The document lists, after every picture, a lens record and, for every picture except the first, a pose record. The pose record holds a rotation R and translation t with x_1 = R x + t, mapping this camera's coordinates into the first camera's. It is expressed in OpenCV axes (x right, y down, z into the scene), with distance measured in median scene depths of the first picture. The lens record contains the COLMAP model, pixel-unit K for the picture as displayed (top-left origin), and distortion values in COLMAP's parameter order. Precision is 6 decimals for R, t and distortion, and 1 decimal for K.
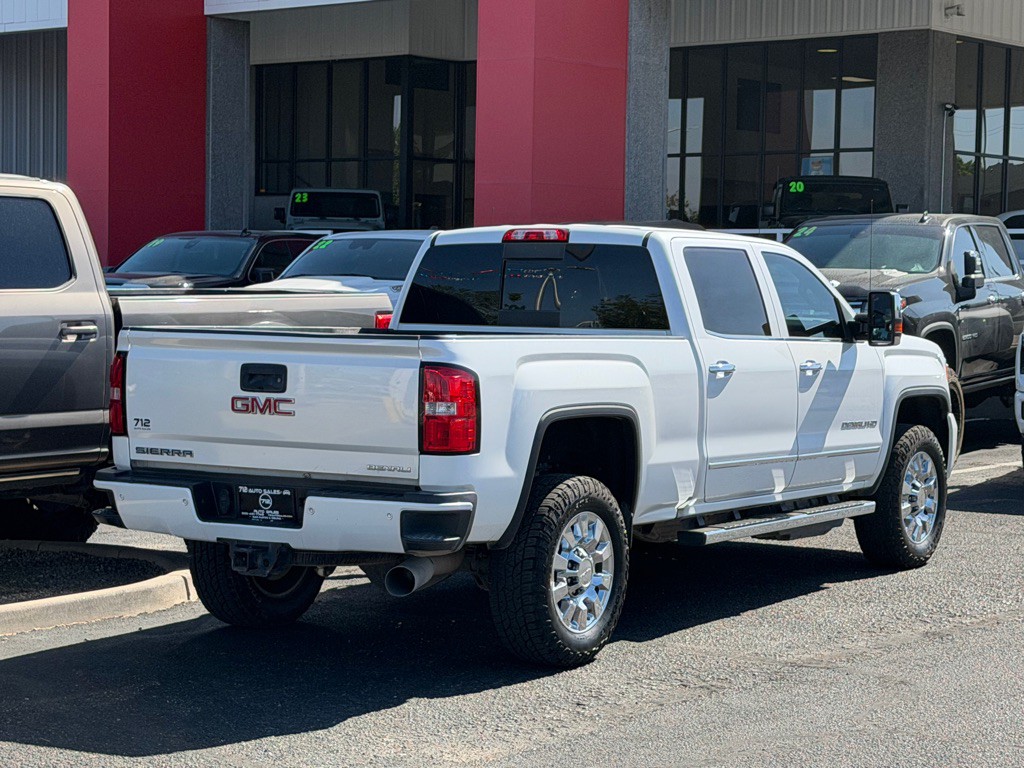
lens RADIAL K [[2173.9, 0, 571.1], [0, 2173.9, 353.6], [0, 0, 1]] dist [0.130072, 0.000000]
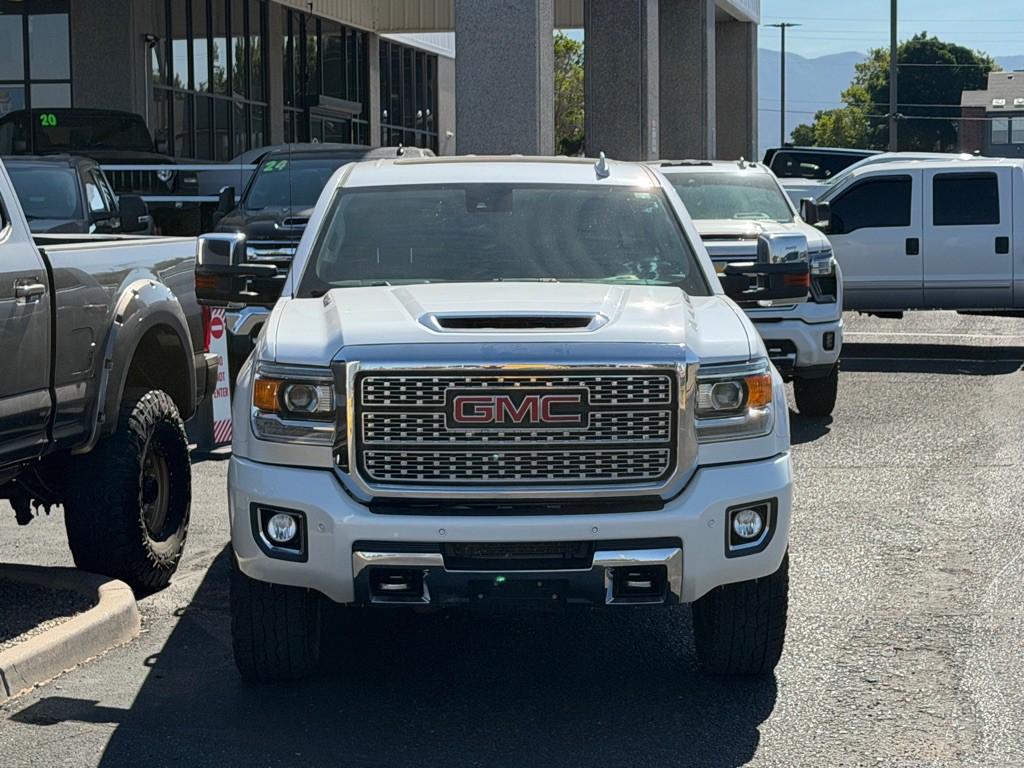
lens RADIAL K [[2173.9, 0, 543.1], [0, 2173.9, 363.3], [0, 0, 1]] dist [0.130072, 0.000000]
pose [[0.881469, -0.052522, 0.469312, -0.507733], [0.037735, 0.998452, 0.040865, -0.011319], [-0.470731, -0.018311, 0.882087, 0.257629]]
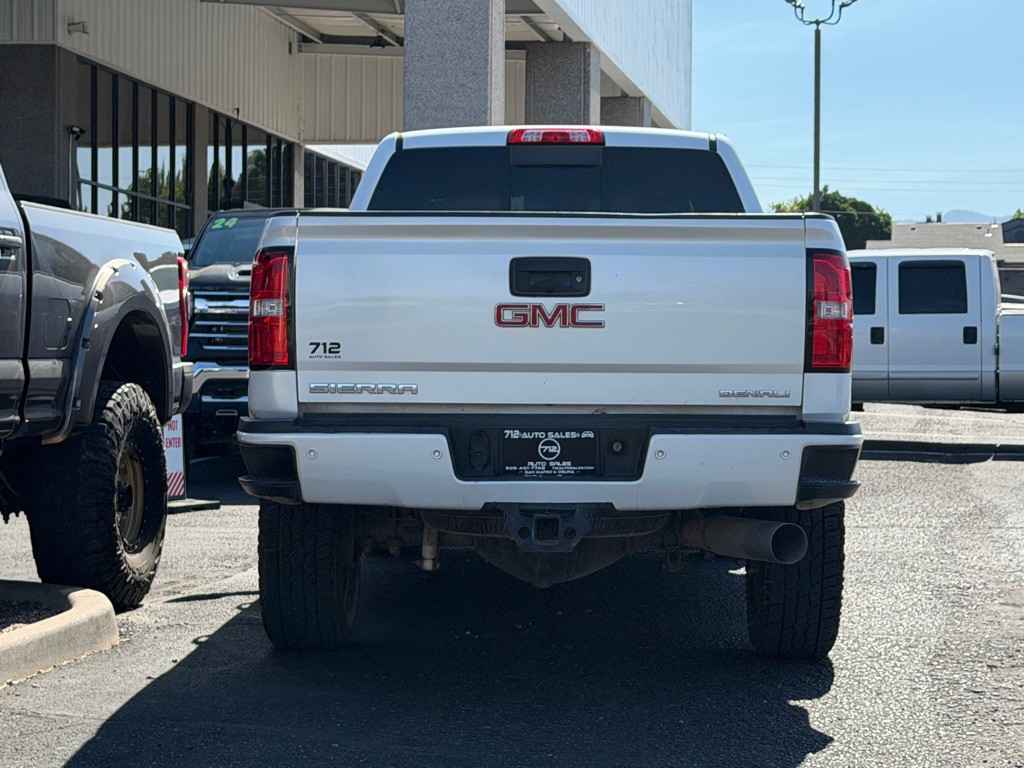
lens RADIAL K [[2173.9, 0, 526.2], [0, 2173.9, 376.5], [0, 0, 1]] dist [0.130072, 0.000000]
pose [[0.863176, -0.008943, 0.504823, -0.506026], [0.022176, 0.999550, -0.020211, 0.057880], [-0.504415, 0.028641, 0.862986, 0.382740]]
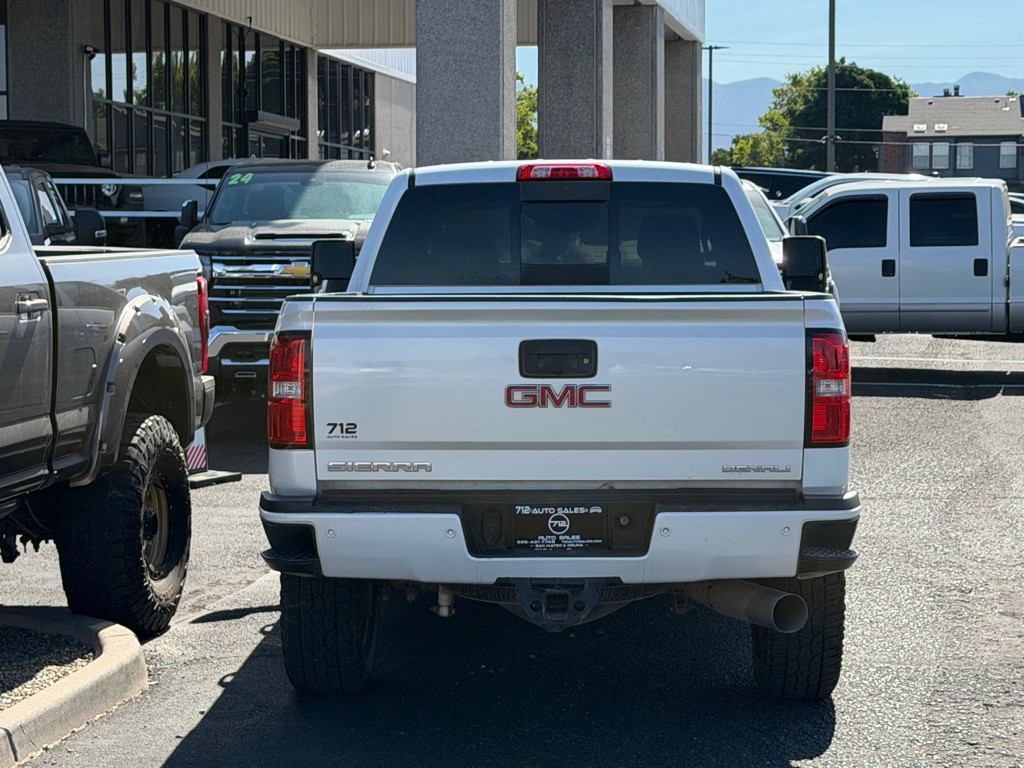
lens RADIAL K [[2173.9, 0, 525.9], [0, 2173.9, 361.4], [0, 0, 1]] dist [0.130072, 0.000000]
pose [[0.866882, -0.042958, 0.496659, -0.515530], [0.031706, 0.999014, 0.031068, -0.011271], [-0.497504, -0.011185, 0.867390, 0.357710]]
